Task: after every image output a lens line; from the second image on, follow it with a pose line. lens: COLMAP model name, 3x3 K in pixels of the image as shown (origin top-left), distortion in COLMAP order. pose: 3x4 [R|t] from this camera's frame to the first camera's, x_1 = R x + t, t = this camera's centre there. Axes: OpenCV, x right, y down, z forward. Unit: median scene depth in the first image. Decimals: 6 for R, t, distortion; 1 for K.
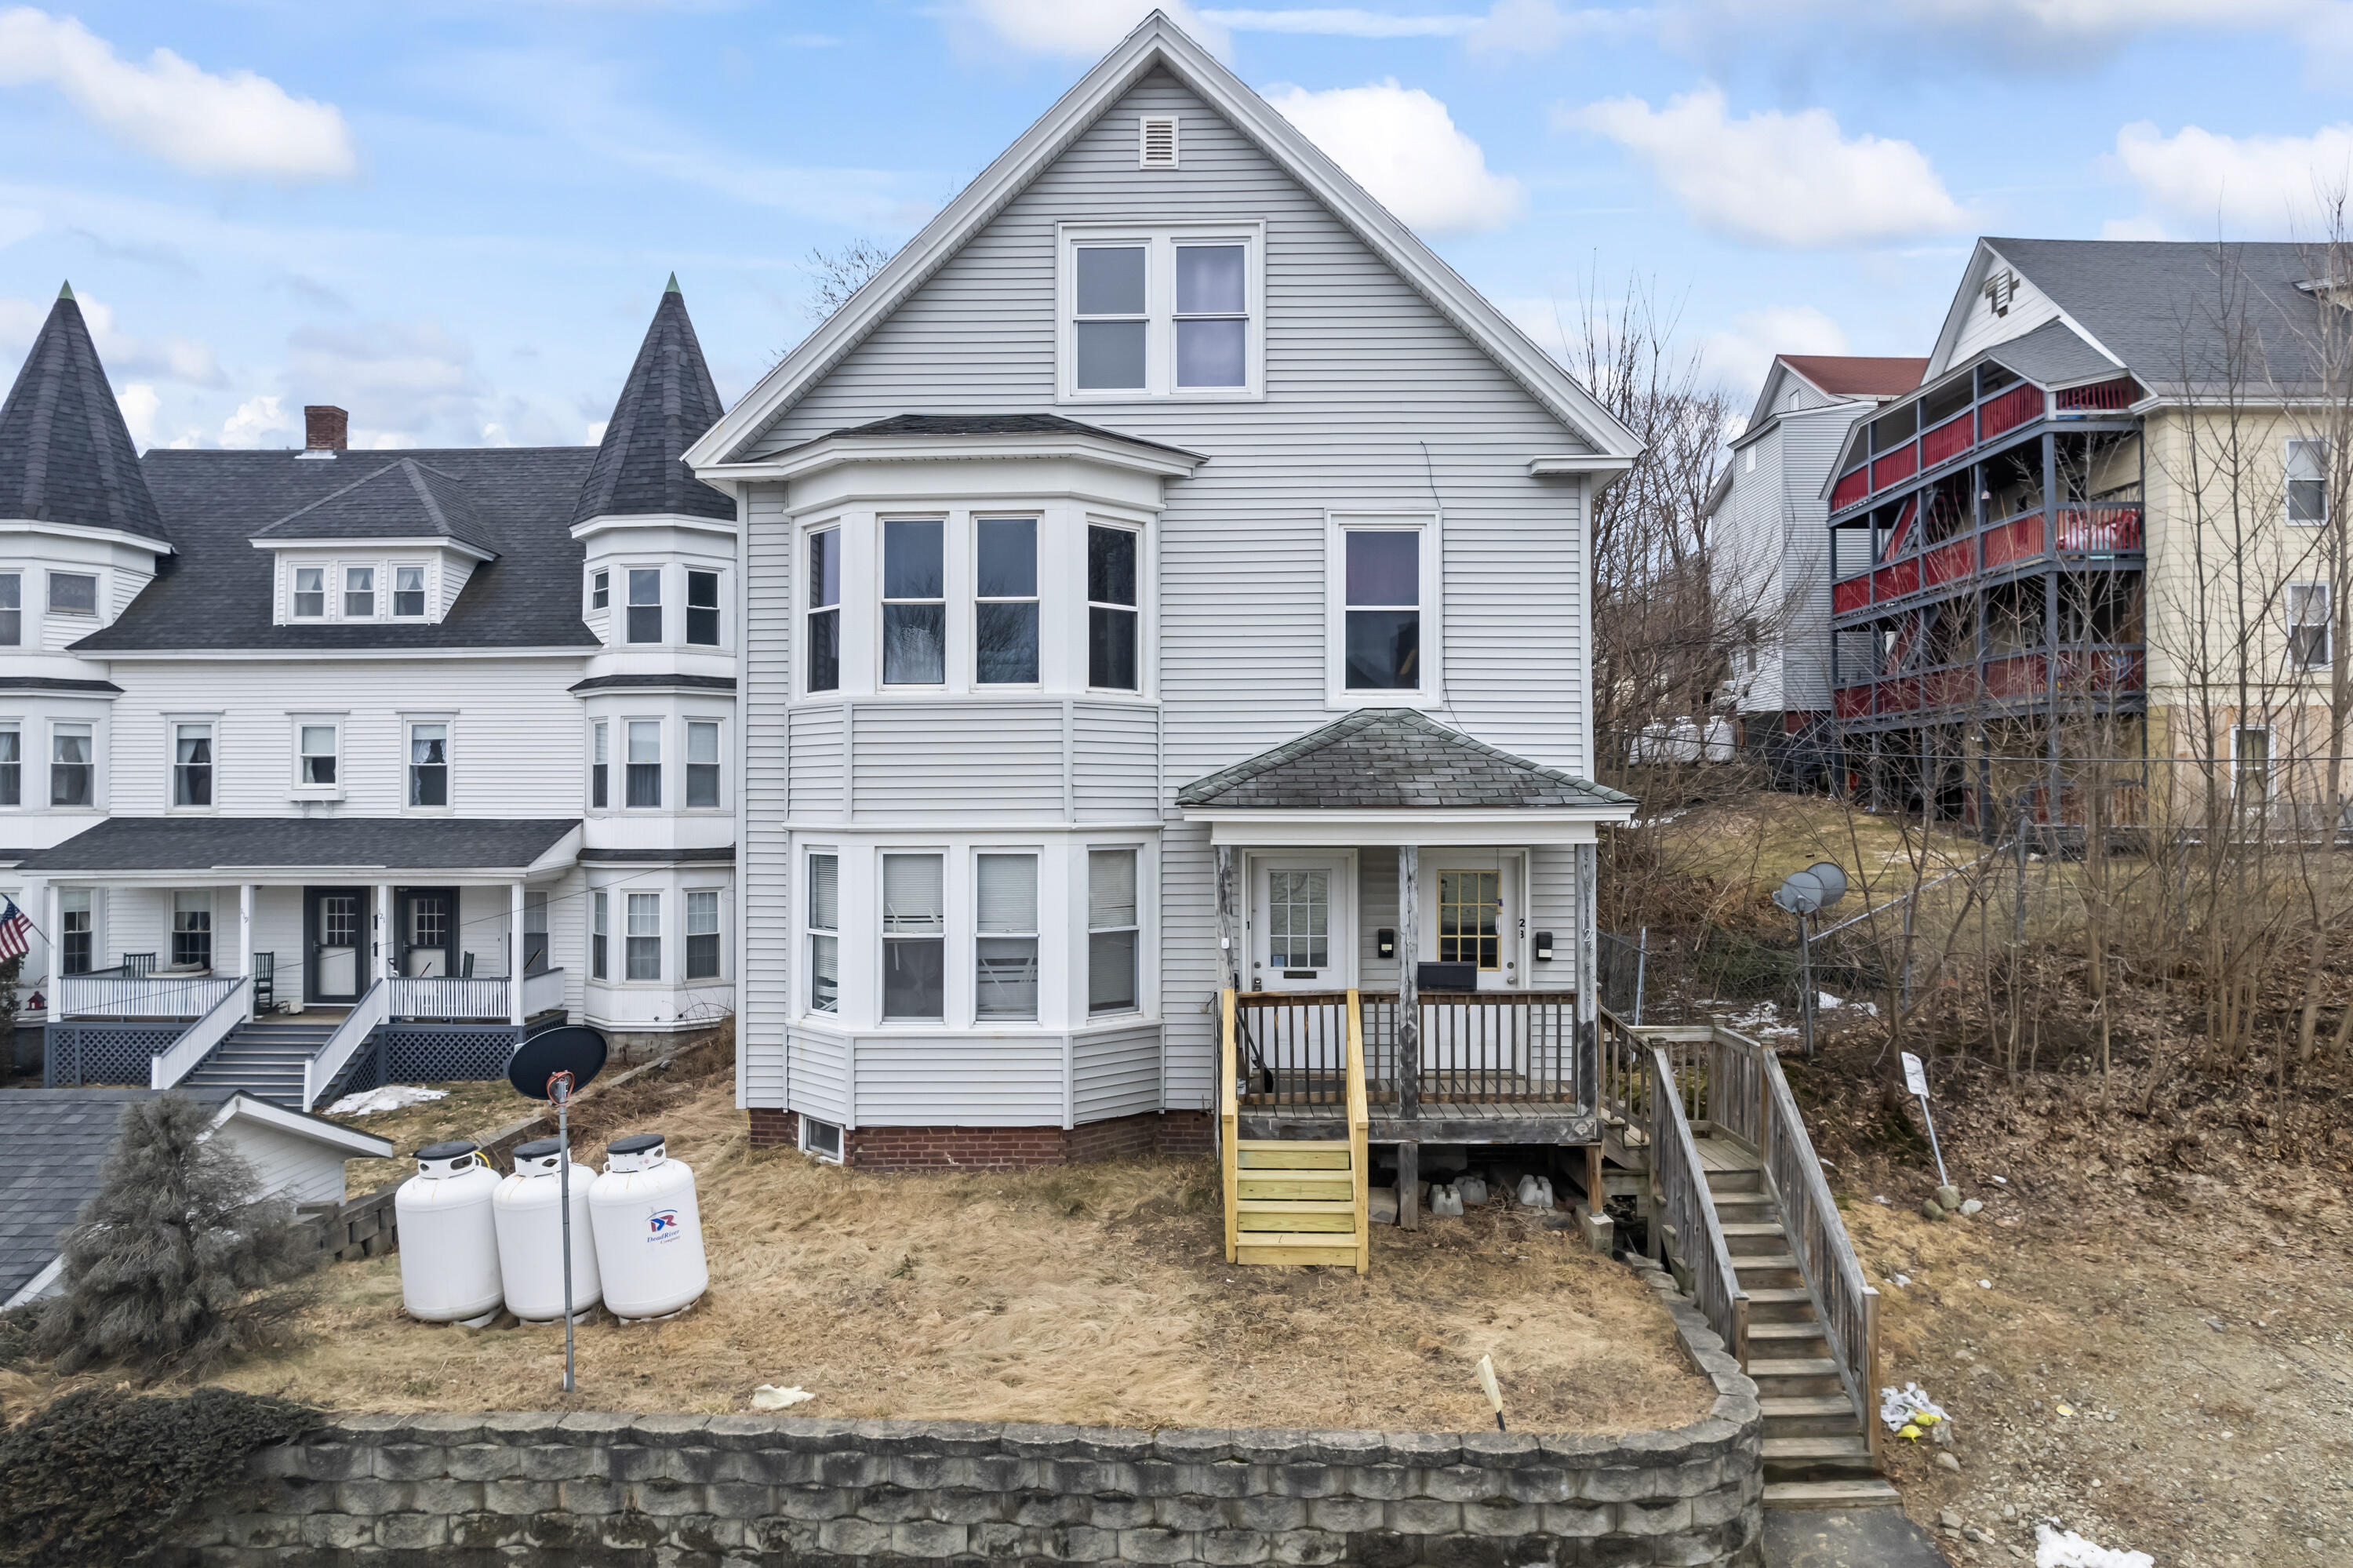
lens RADIAL K [[1521.5, 0, 1184.6], [0, 1521.5, 778.4], [0, 0, 1]] dist [-0.082463, 0.069616]
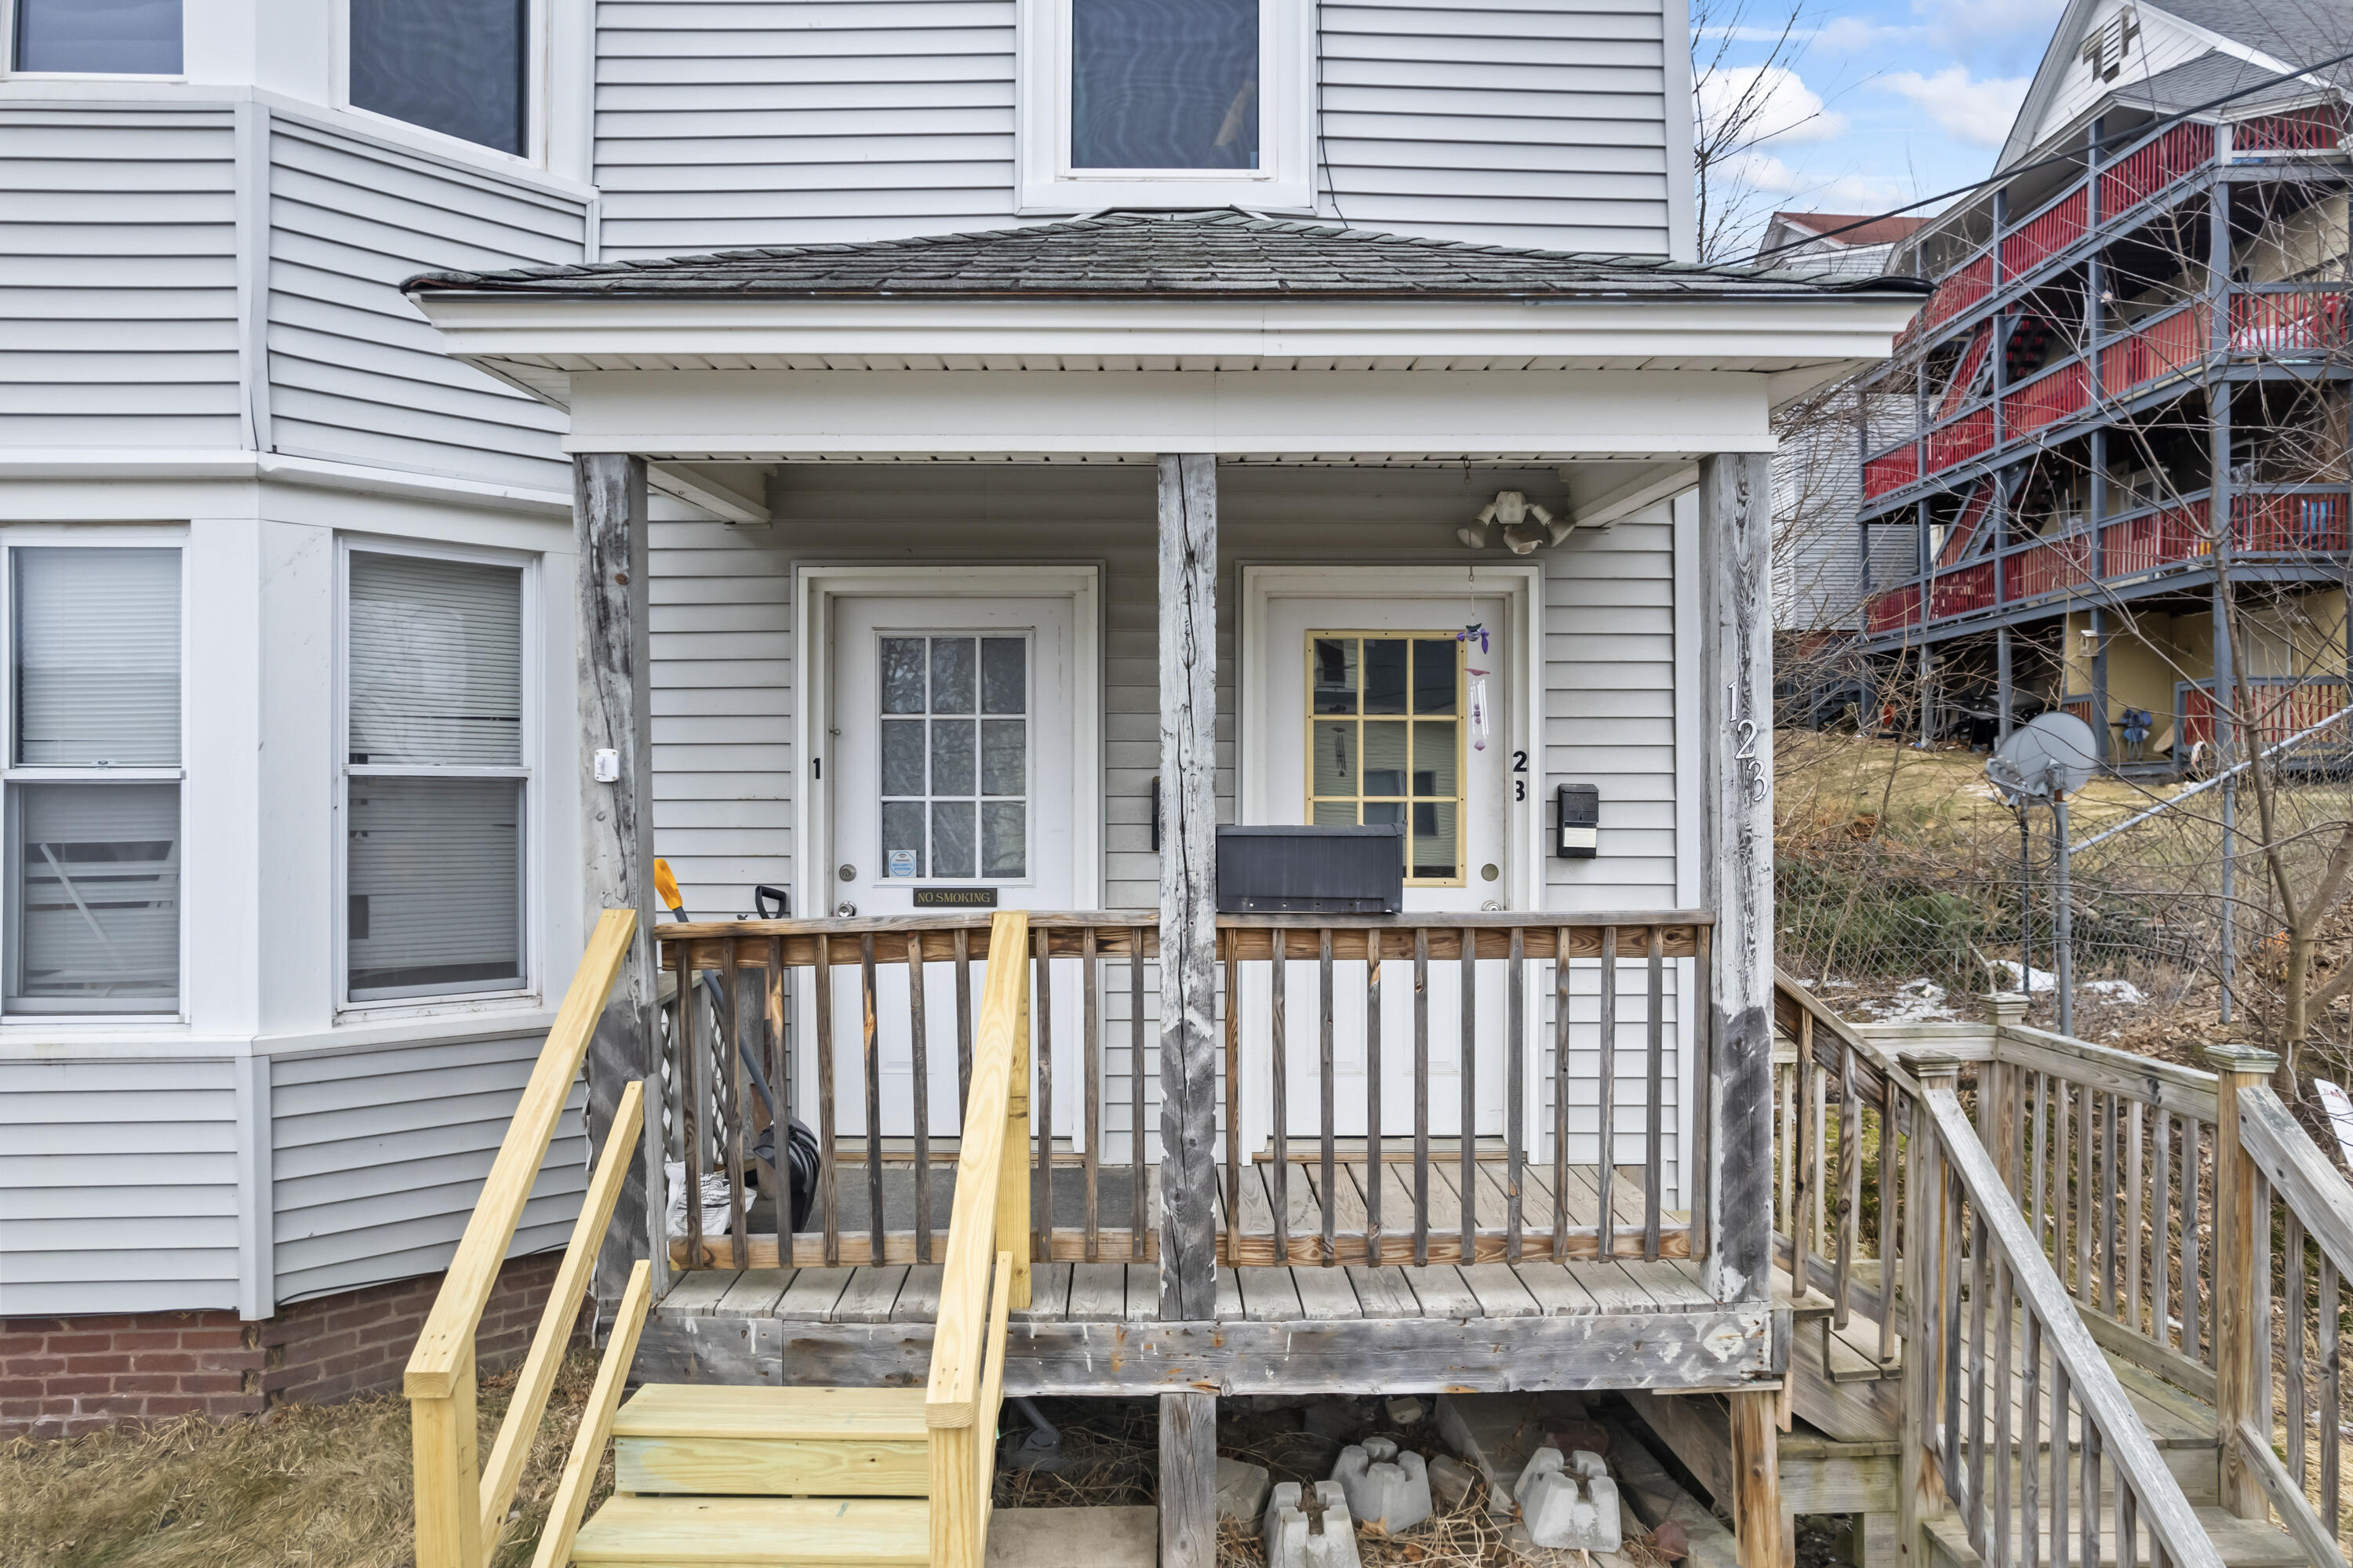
lens RADIAL K [[1521.5, 0, 1190.7], [0, 1521.5, 804.6], [0, 0, 1]] dist [-0.082463, 0.069616]
pose [[0.998984, 0.000086, 0.045062, 0.124305], [-0.000736, 0.999896, 0.014407, 0.104200], [-0.045056, -0.014425, 0.998880, 0.633328]]
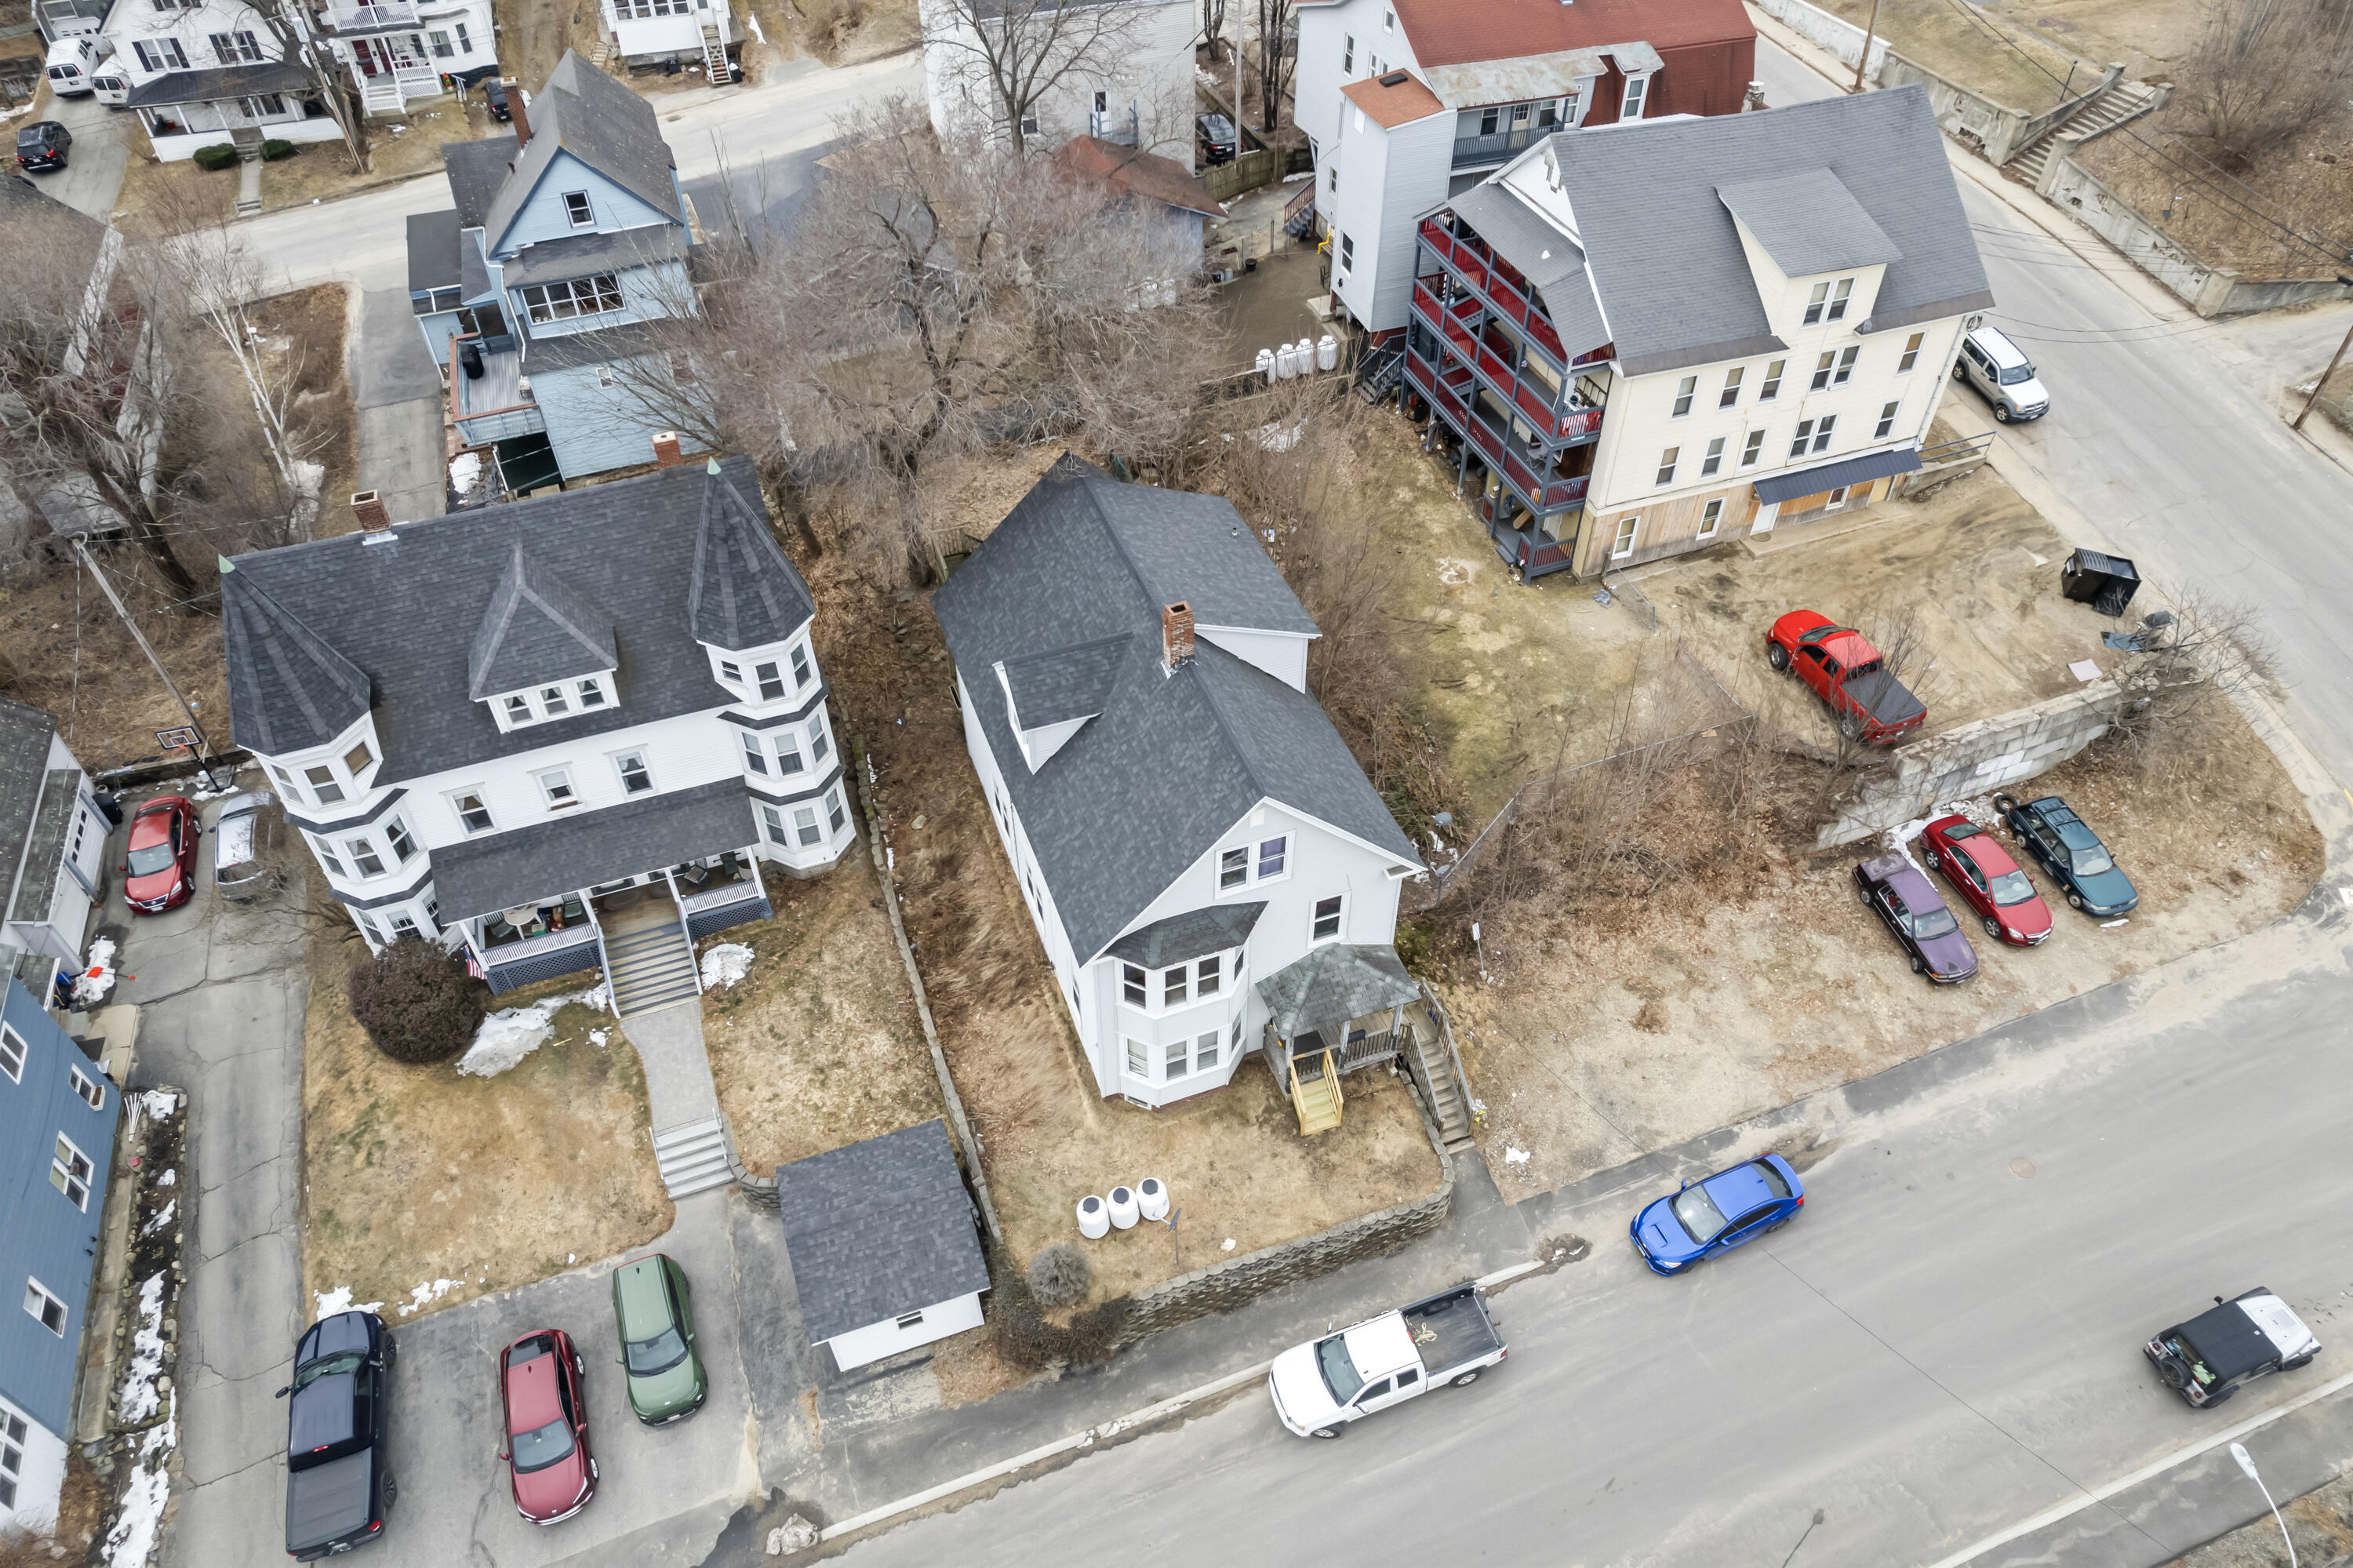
lens RADIAL K [[1521.5, 0, 1190.7], [0, 1521.5, 780.3], [0, 0, 1]] dist [-0.082463, 0.069616]
pose [[0.928780, -0.257588, 0.266488, -0.768960], [-0.008271, 0.704426, 0.709729, -2.256156], [-0.370539, -0.661386, 0.652127, -0.505705]]
